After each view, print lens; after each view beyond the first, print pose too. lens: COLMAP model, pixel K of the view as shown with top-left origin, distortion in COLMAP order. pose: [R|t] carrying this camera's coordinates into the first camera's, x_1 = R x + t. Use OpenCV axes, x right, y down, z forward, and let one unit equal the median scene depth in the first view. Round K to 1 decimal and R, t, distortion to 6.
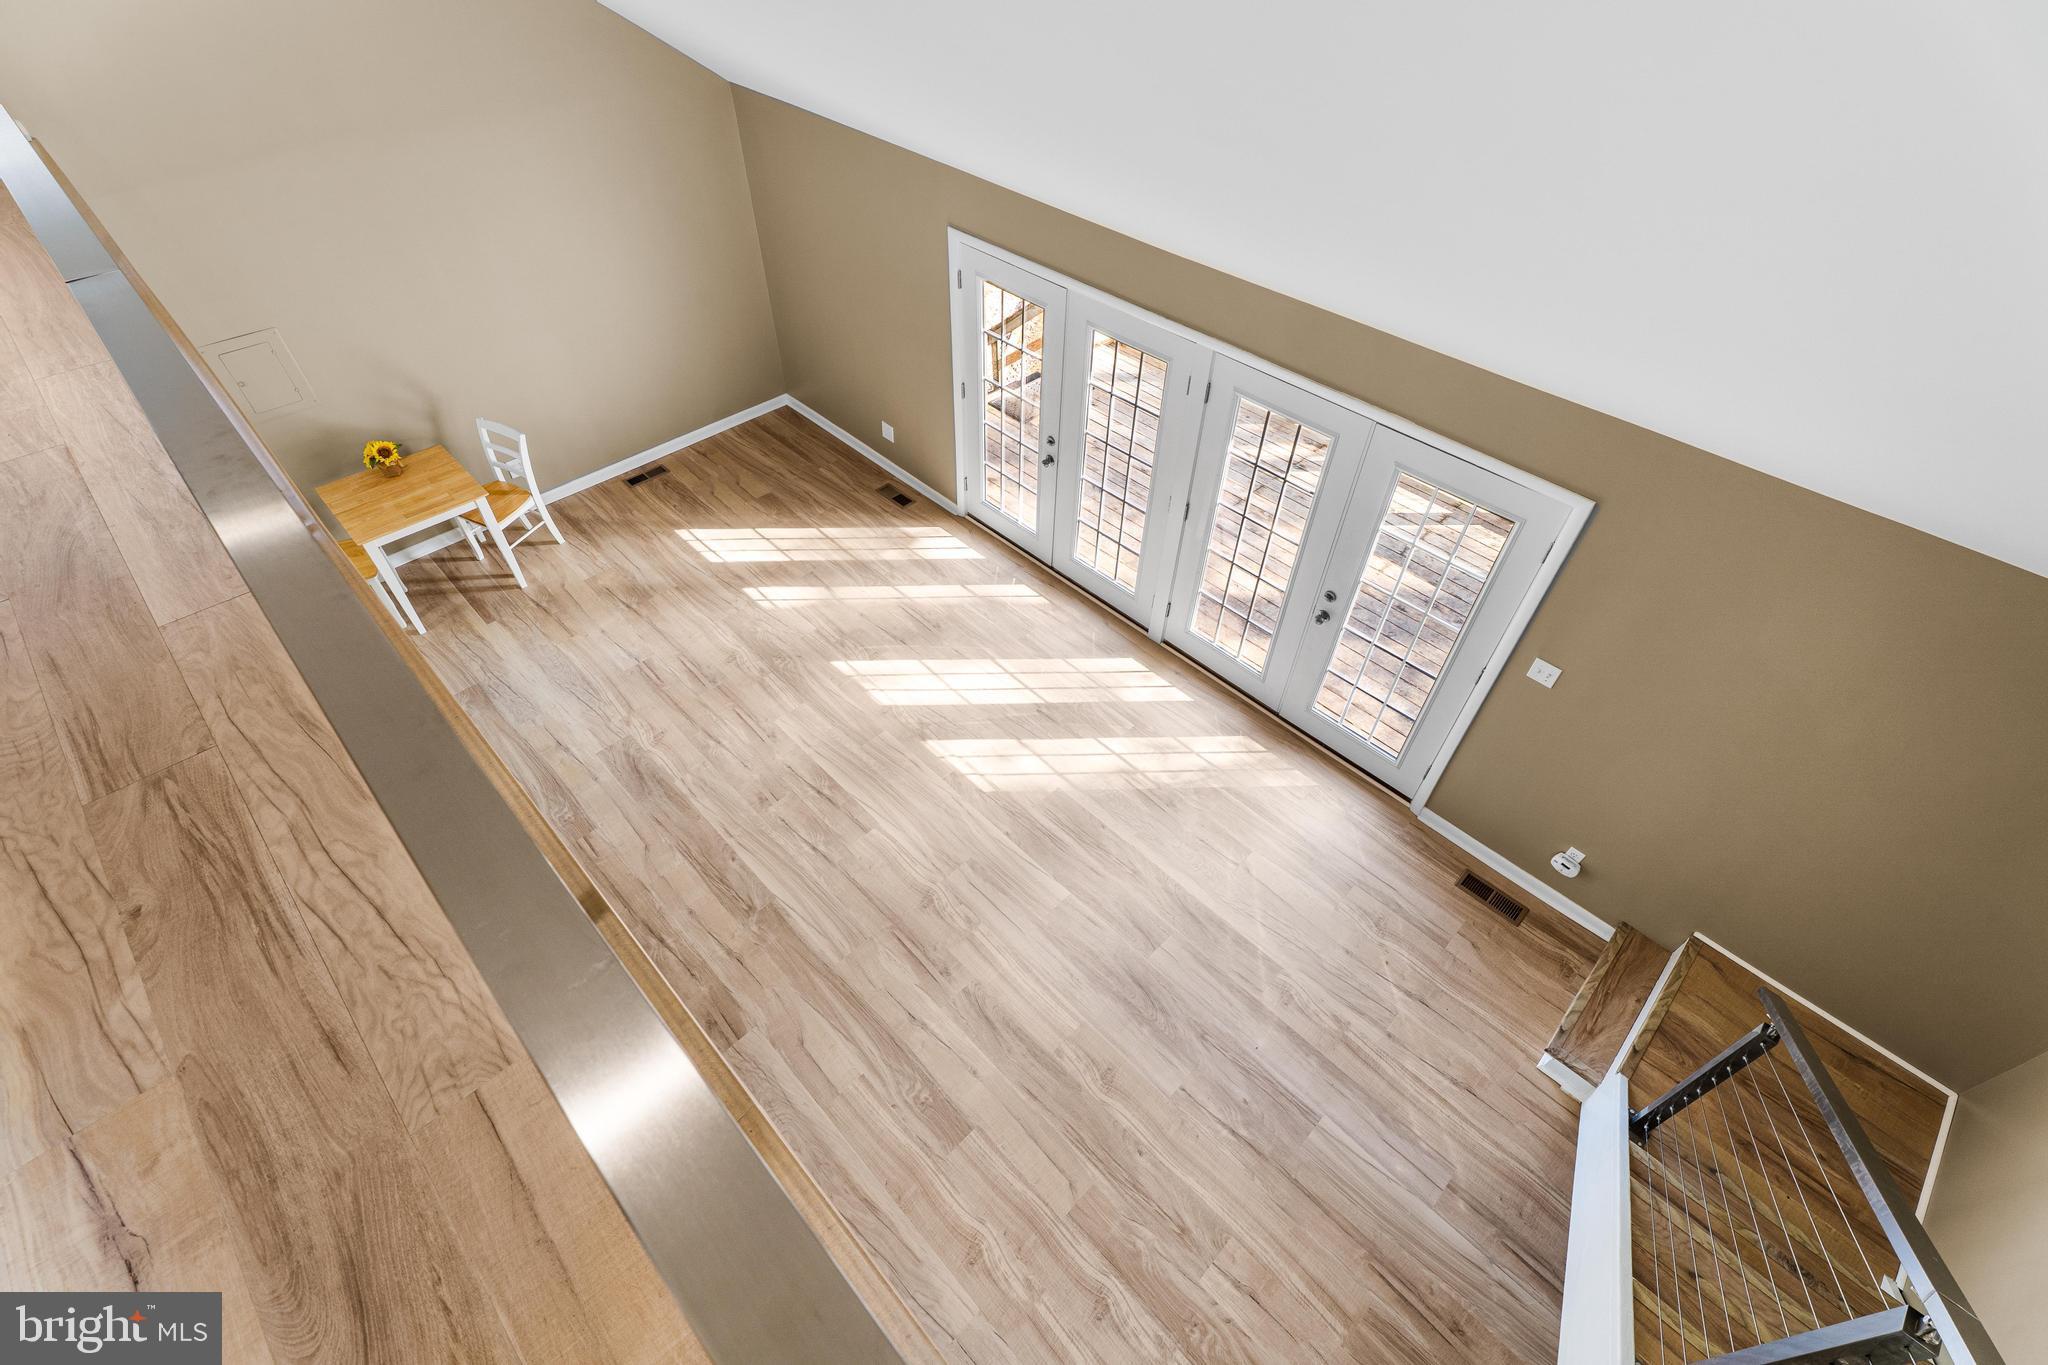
lens RADIAL K [[905.7, 0, 1024.0], [0, 905.7, 682.5], [0, 0, 1]] dist [-0.001675, 0.000015]
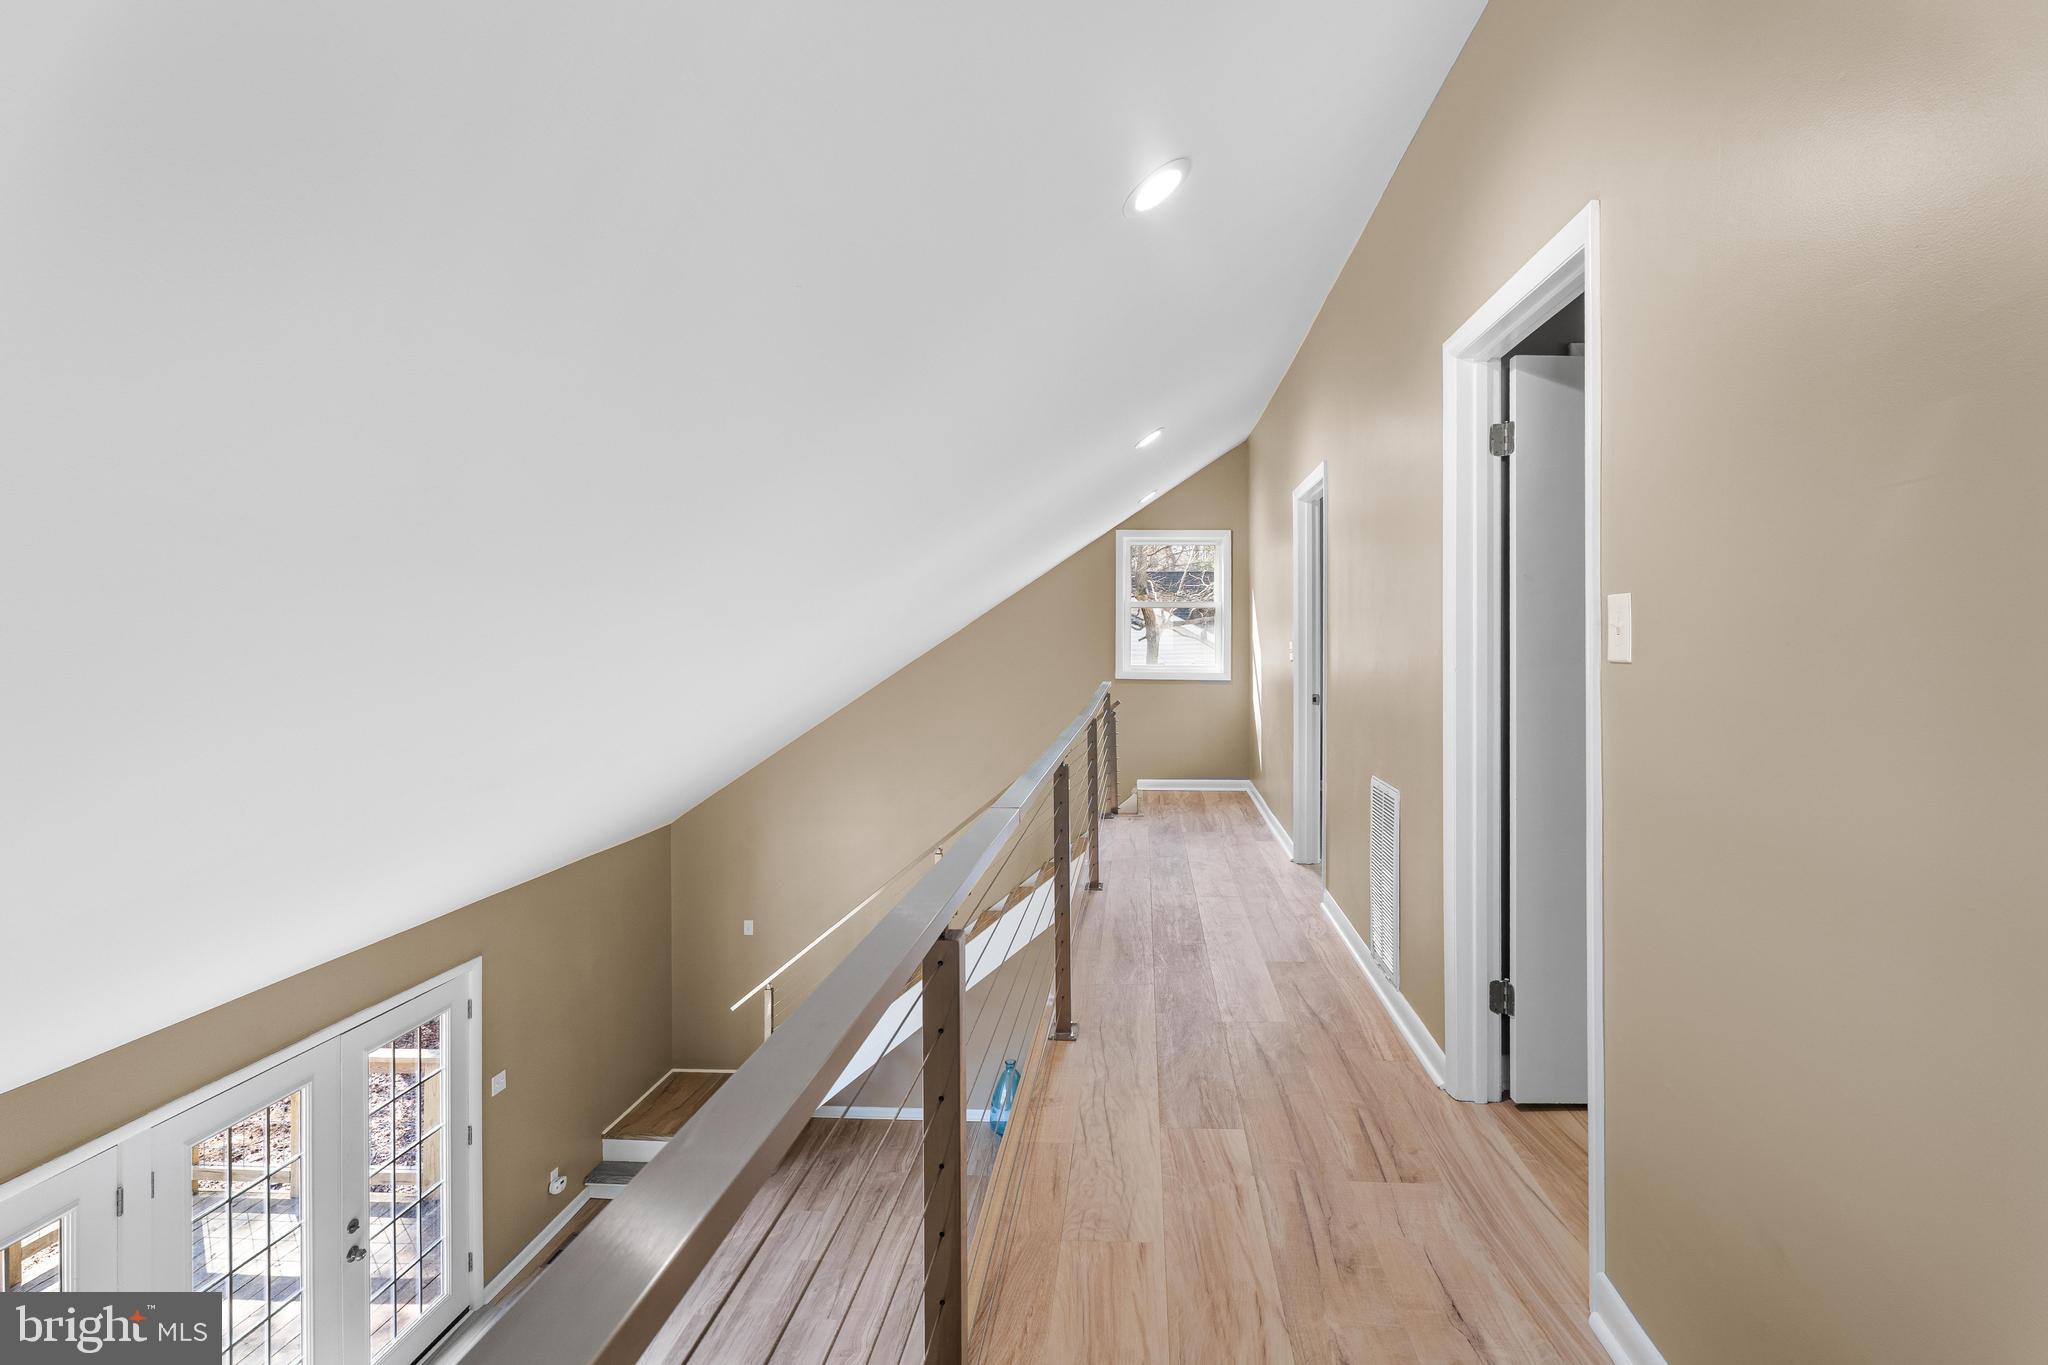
lens RADIAL K [[969.3, 0, 992.6], [0, 969.3, 639.0], [0, 0, 1]] dist [0.000876, 0.000739]
pose [[-0.591075, -0.015646, 0.806465, -1.053832], [0.579158, 0.687671, 0.437818, -0.689091], [-0.561432, 0.725854, -0.397403, 0.676645]]
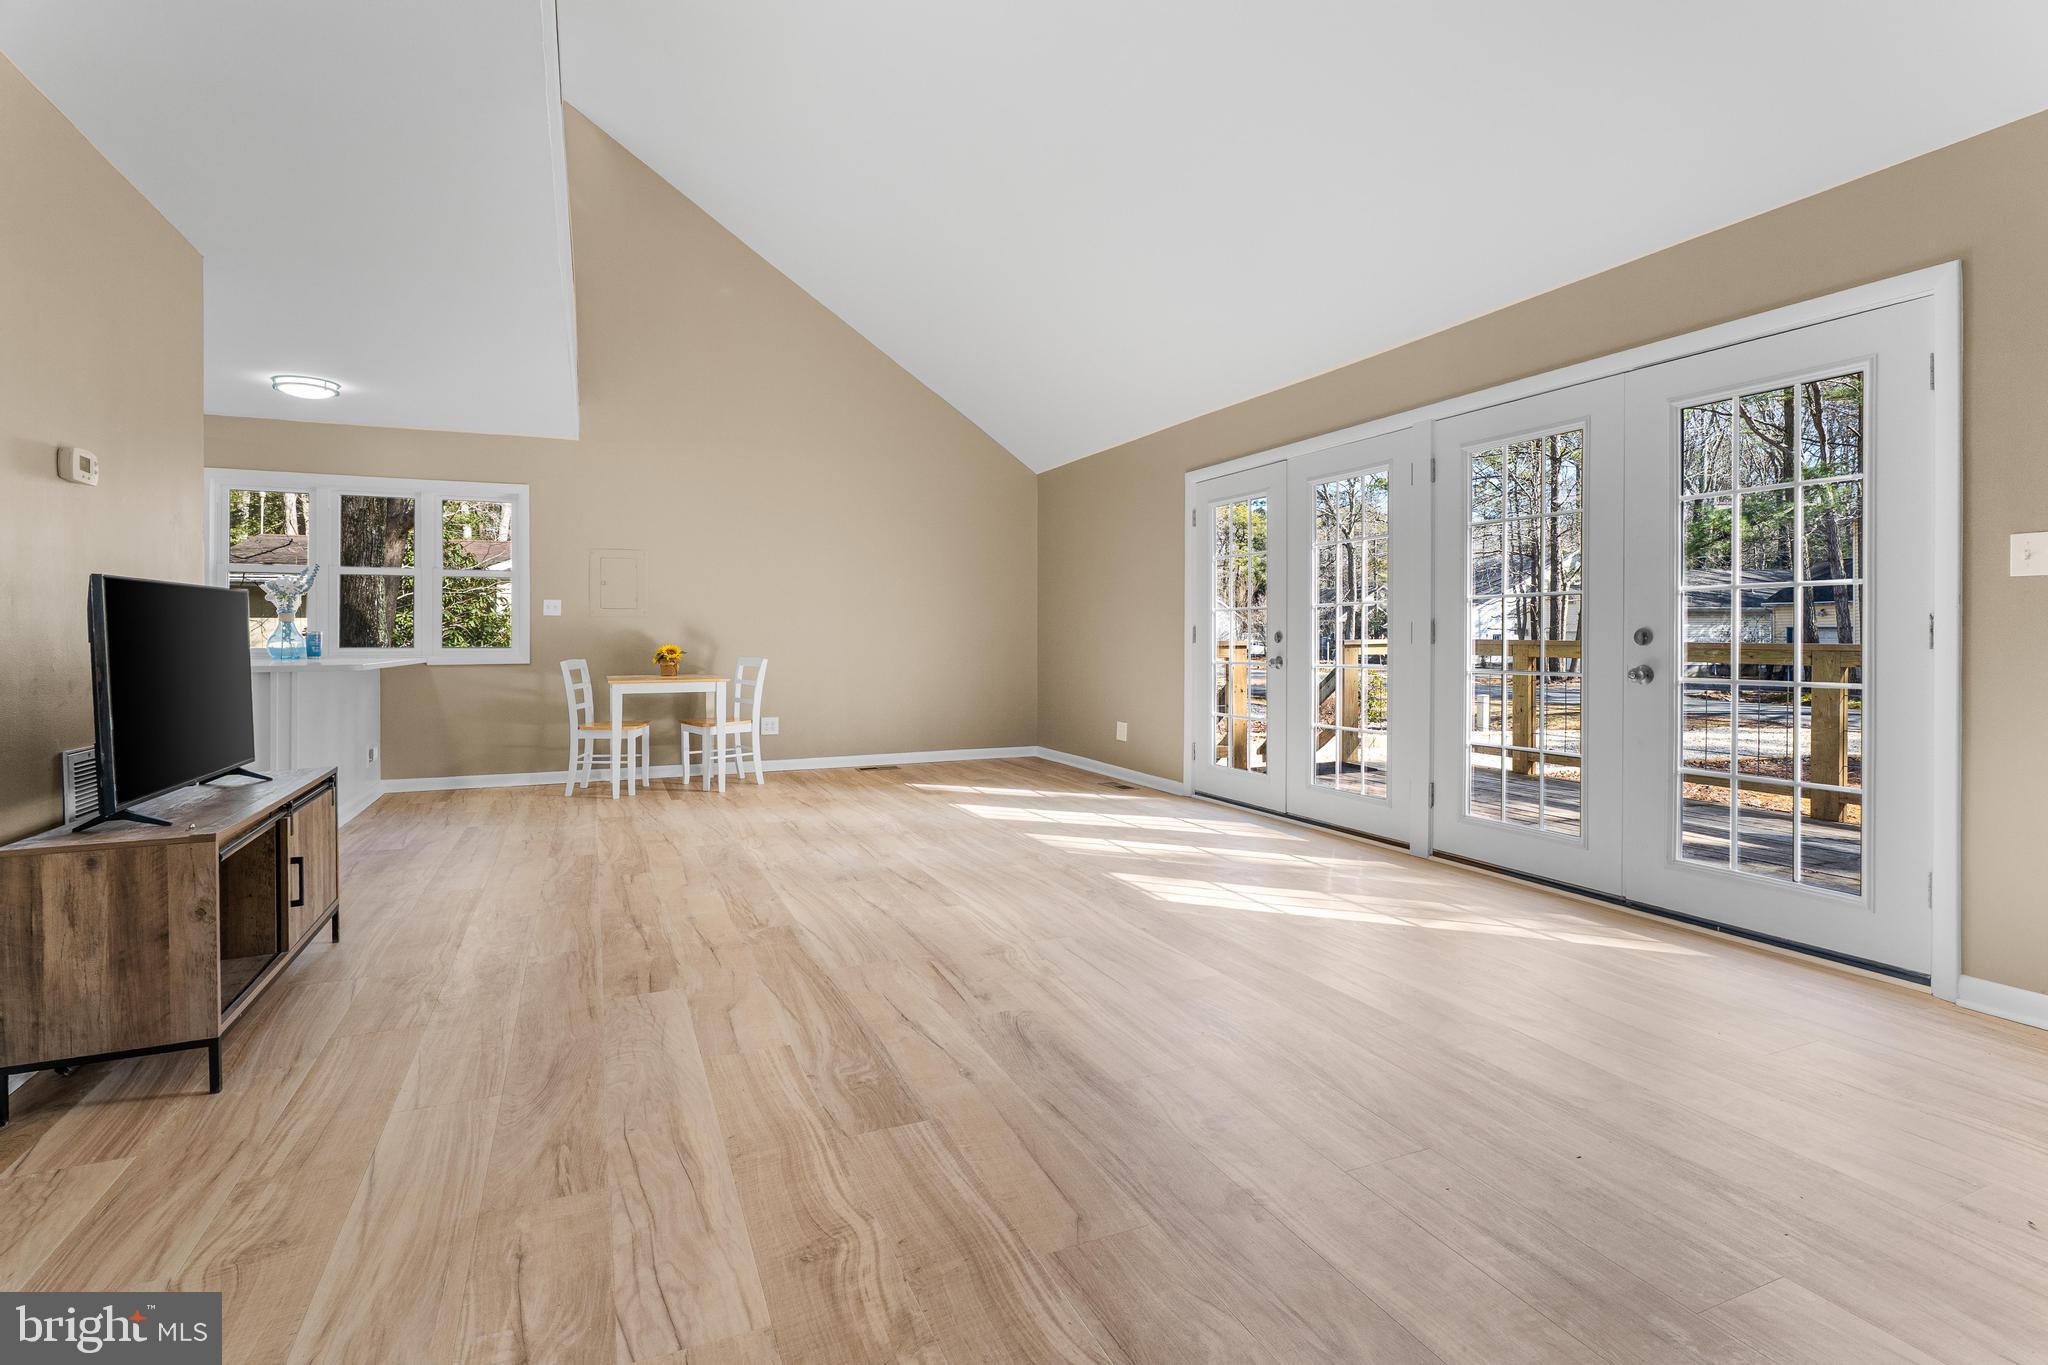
lens RADIAL K [[969.3, 0, 992.6], [0, 969.3, 639.0], [0, 0, 1]] dist [0.000876, 0.000739]
pose [[0.927437, -0.015180, -0.373672, 0.178461], [-0.258846, 0.695116, -0.670681, 0.637136], [0.269926, 0.718737, 0.640747, 0.453795]]
